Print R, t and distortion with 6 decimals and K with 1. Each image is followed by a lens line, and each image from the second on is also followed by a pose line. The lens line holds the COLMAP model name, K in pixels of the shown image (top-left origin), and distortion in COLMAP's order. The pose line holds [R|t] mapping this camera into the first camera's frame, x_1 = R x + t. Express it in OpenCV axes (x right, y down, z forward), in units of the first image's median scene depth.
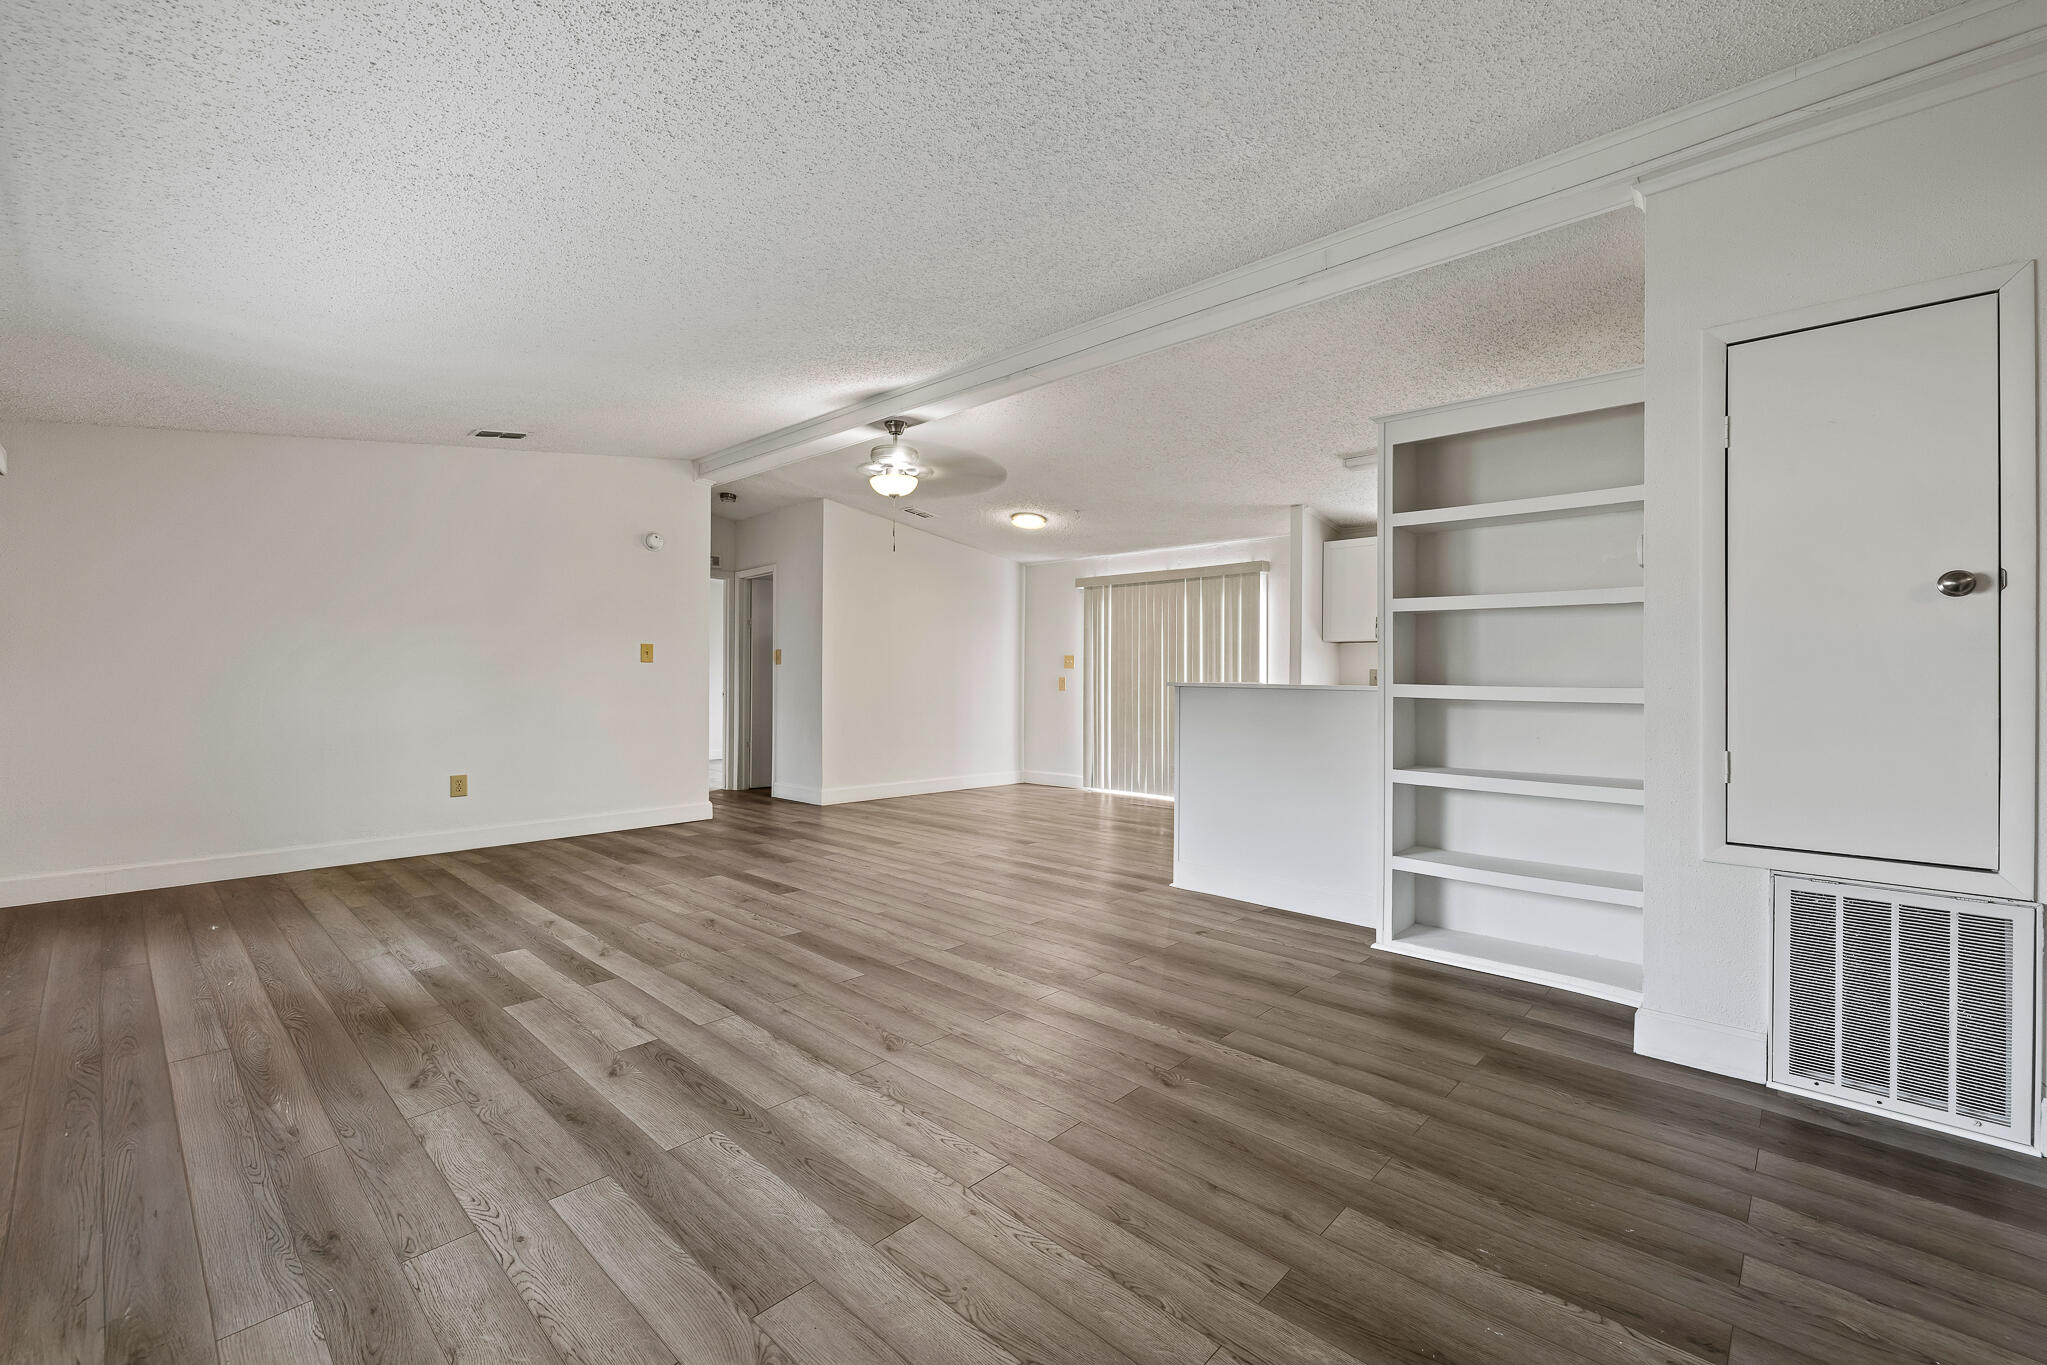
lens RADIAL K [[861.2, 0, 1024.4], [0, 861.2, 669.7], [0, 0, 1]] dist [0.000592, 0.000439]
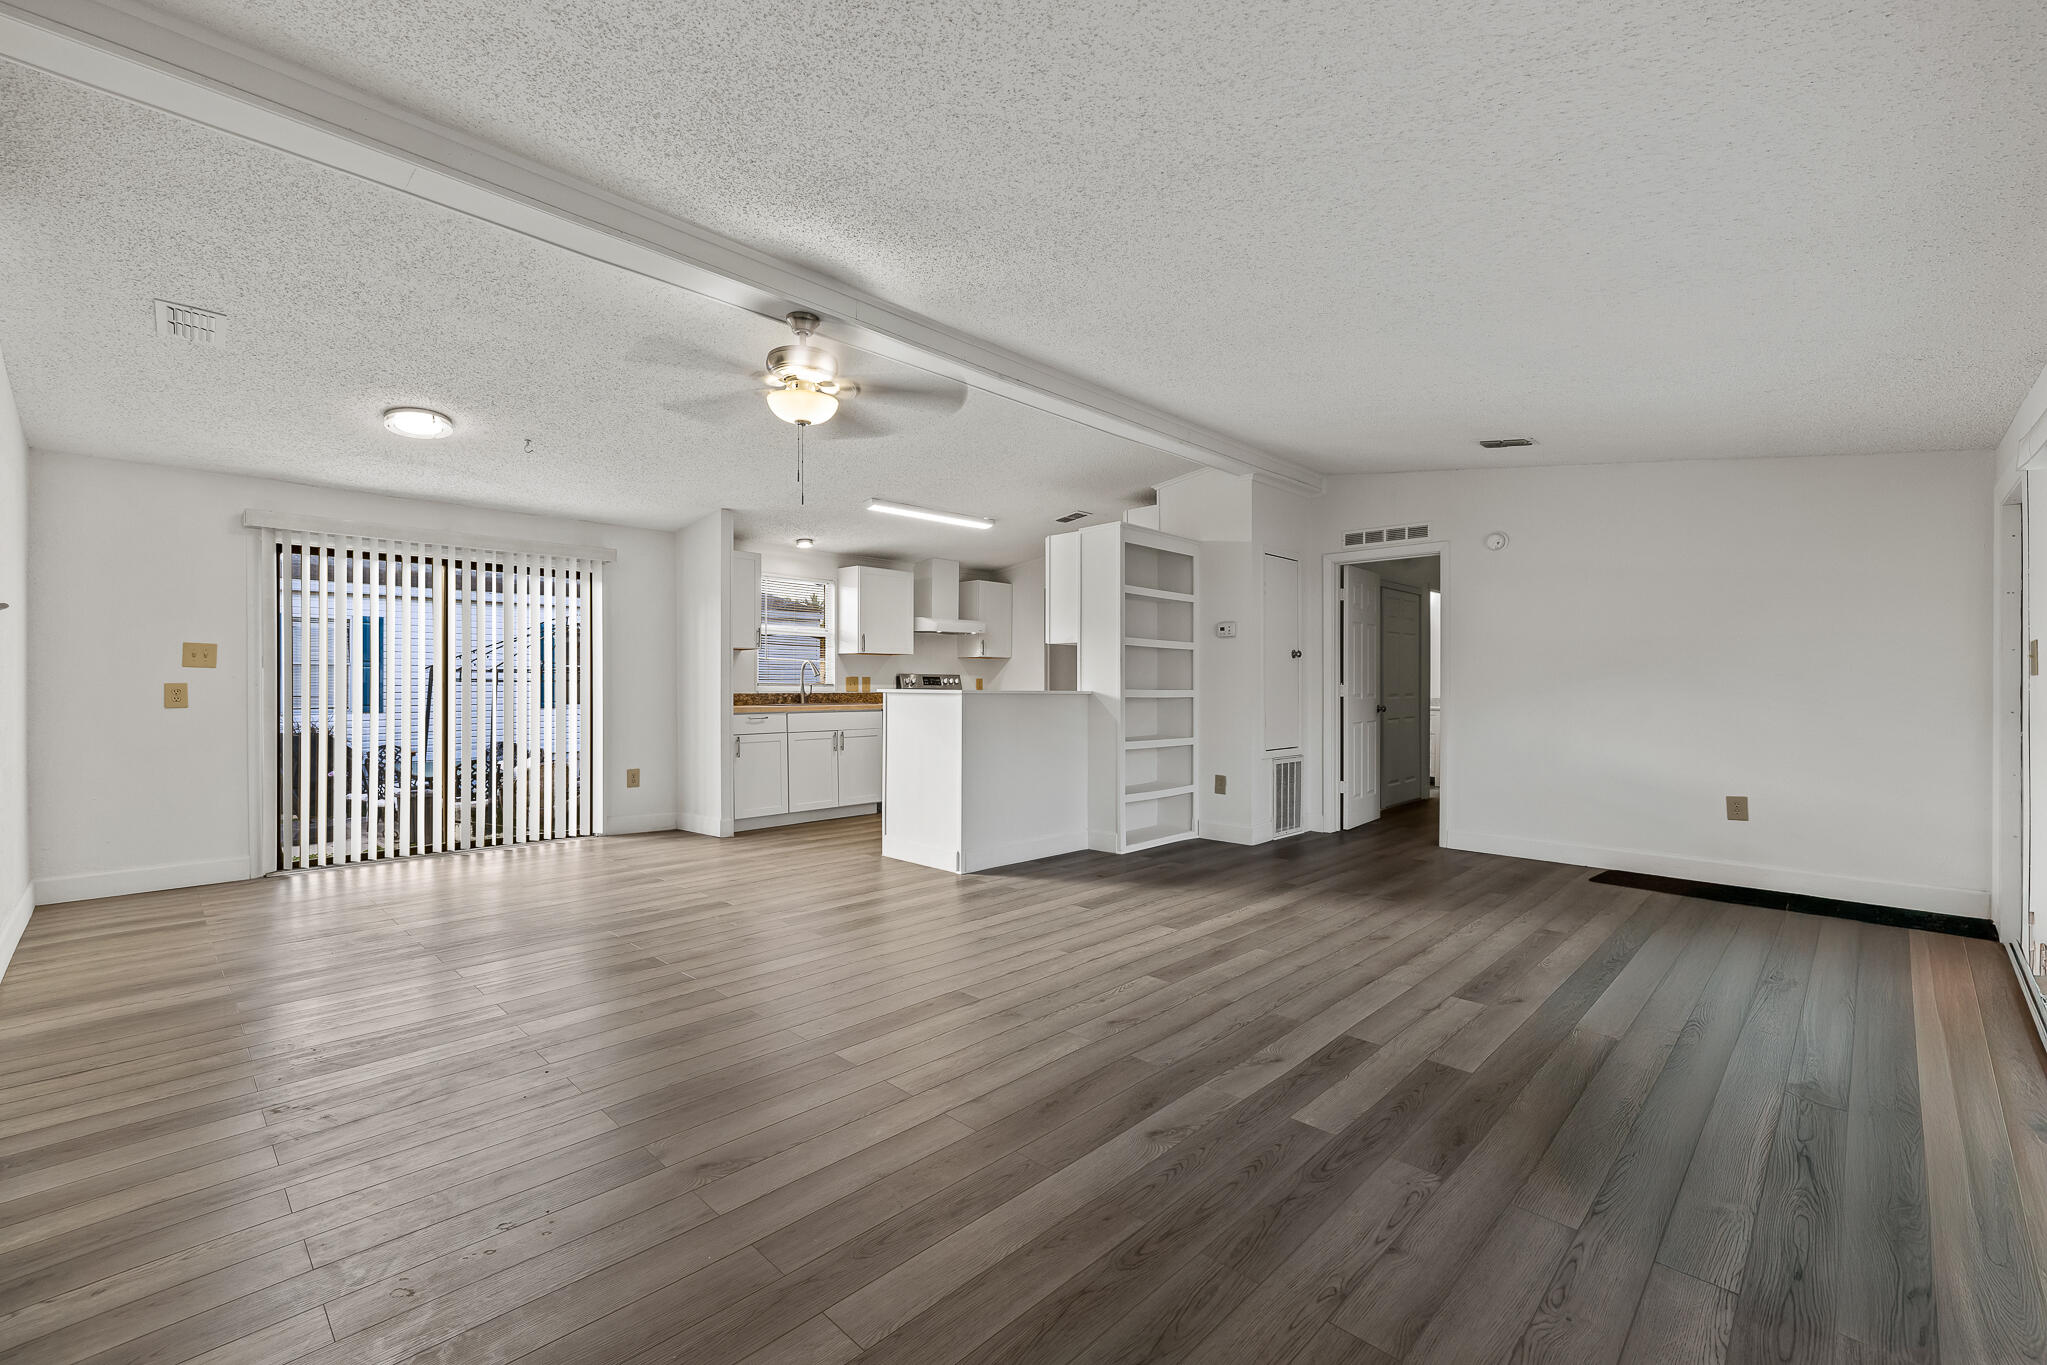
lens RADIAL K [[861.2, 0, 1014.8], [0, 861.2, 700.4], [0, 0, 1]] dist [0.000592, 0.000439]
pose [[0.017863, -0.024145, 0.999549, -1.240000], [-0.012344, 0.999627, 0.024368, 0.000215], [-0.999764, -0.012774, 0.017559, 1.220398]]
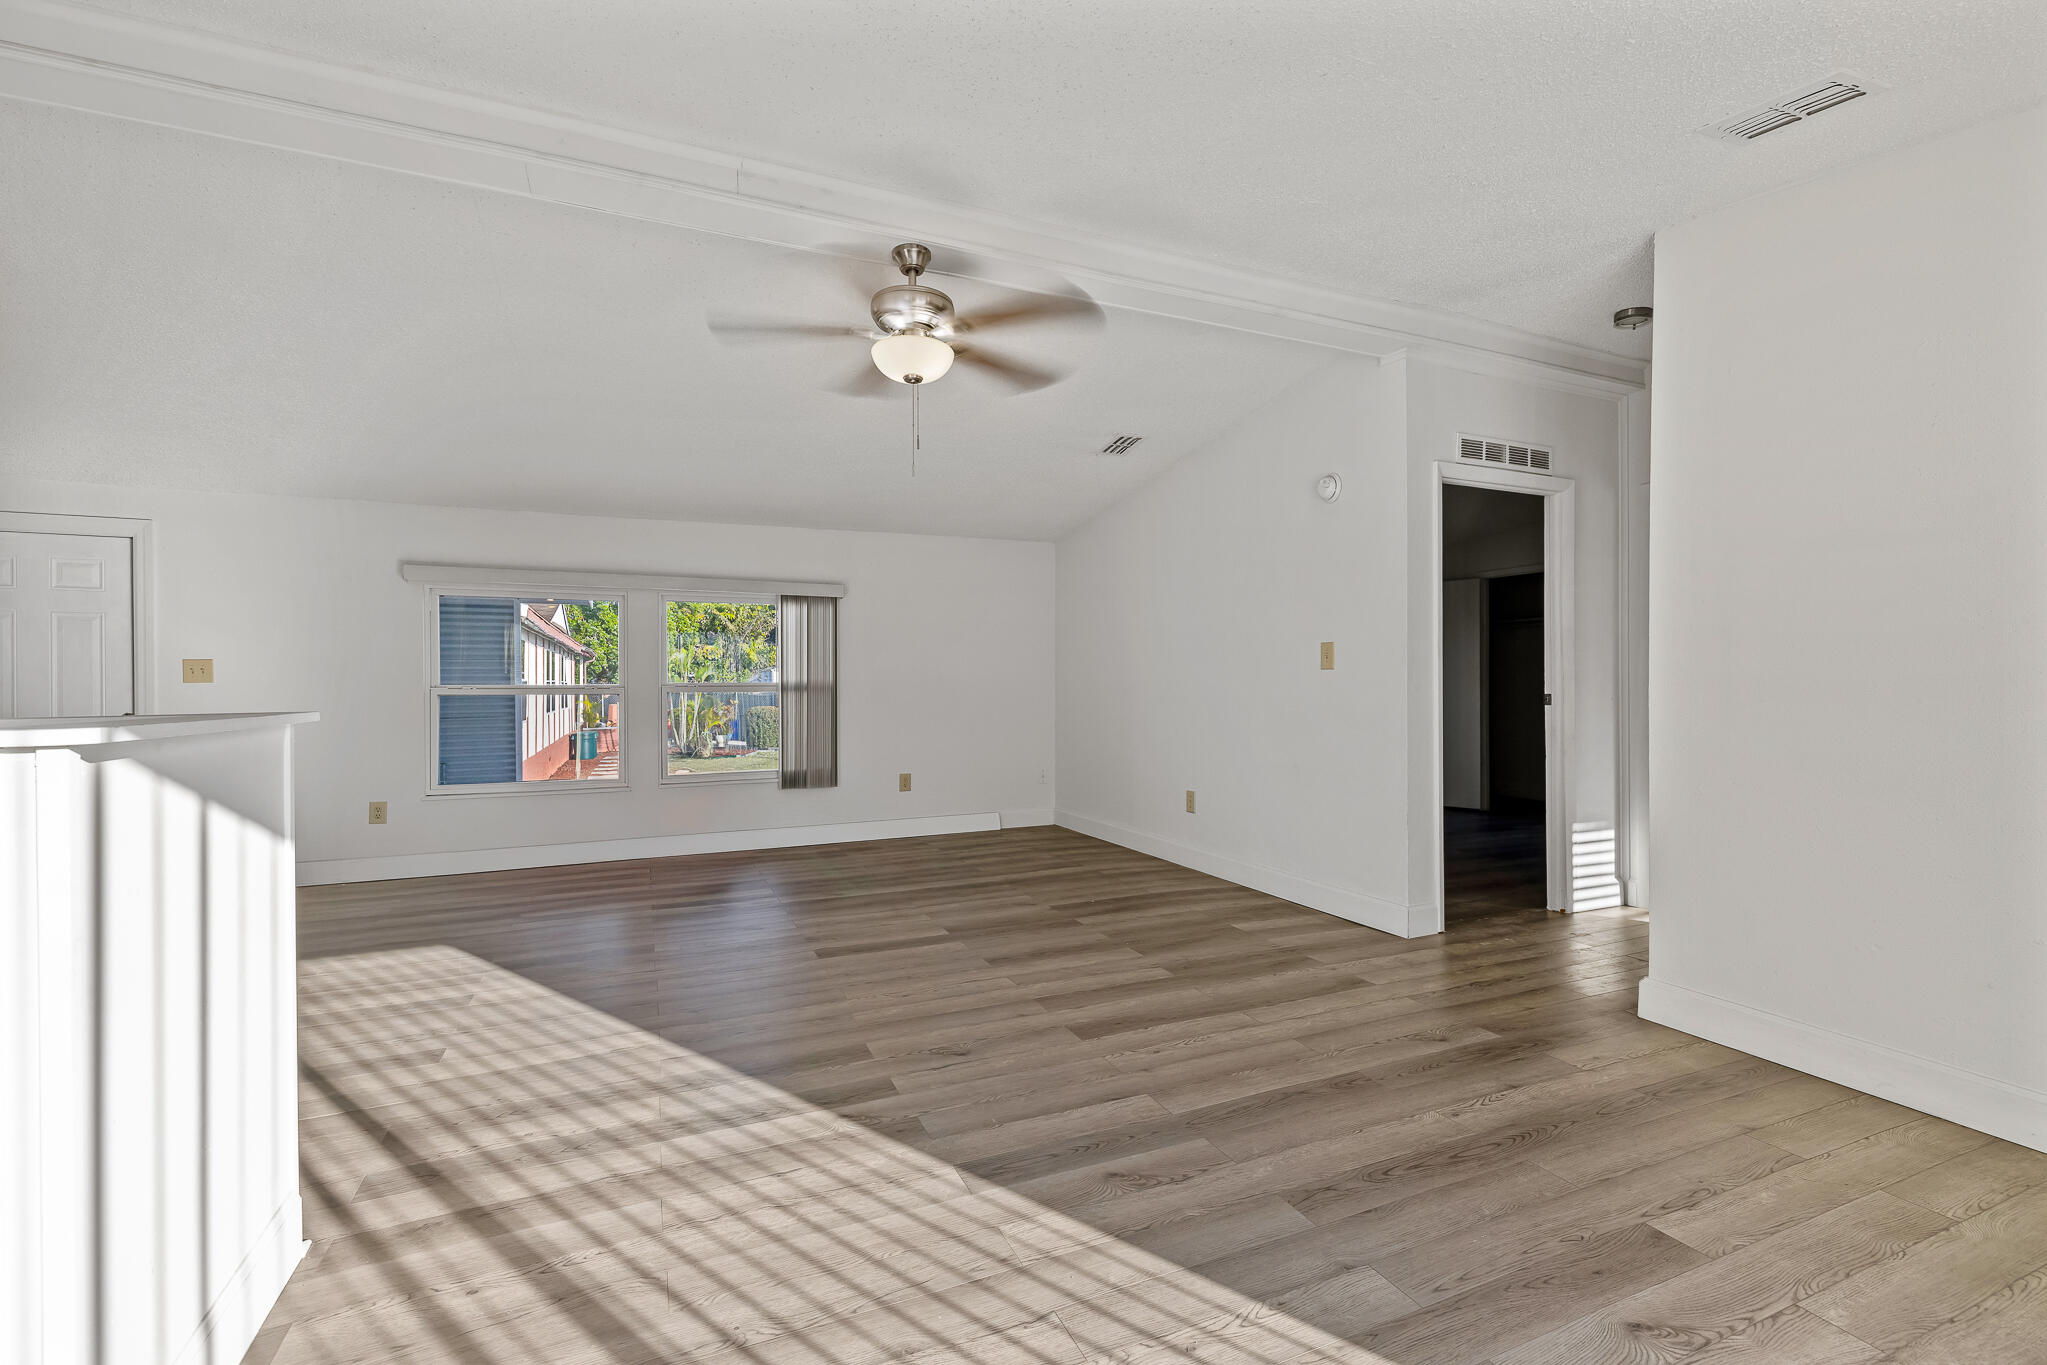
lens RADIAL K [[861.2, 0, 989.5], [0, 861.2, 693.1], [0, 0, 1]] dist [0.000592, 0.000439]
pose [[-0.413491, 0.005585, -0.910491, 0.517780], [0.012531, 0.999921, 0.000443, 0.014449], [0.910422, -0.011226, -0.413528, 1.914236]]
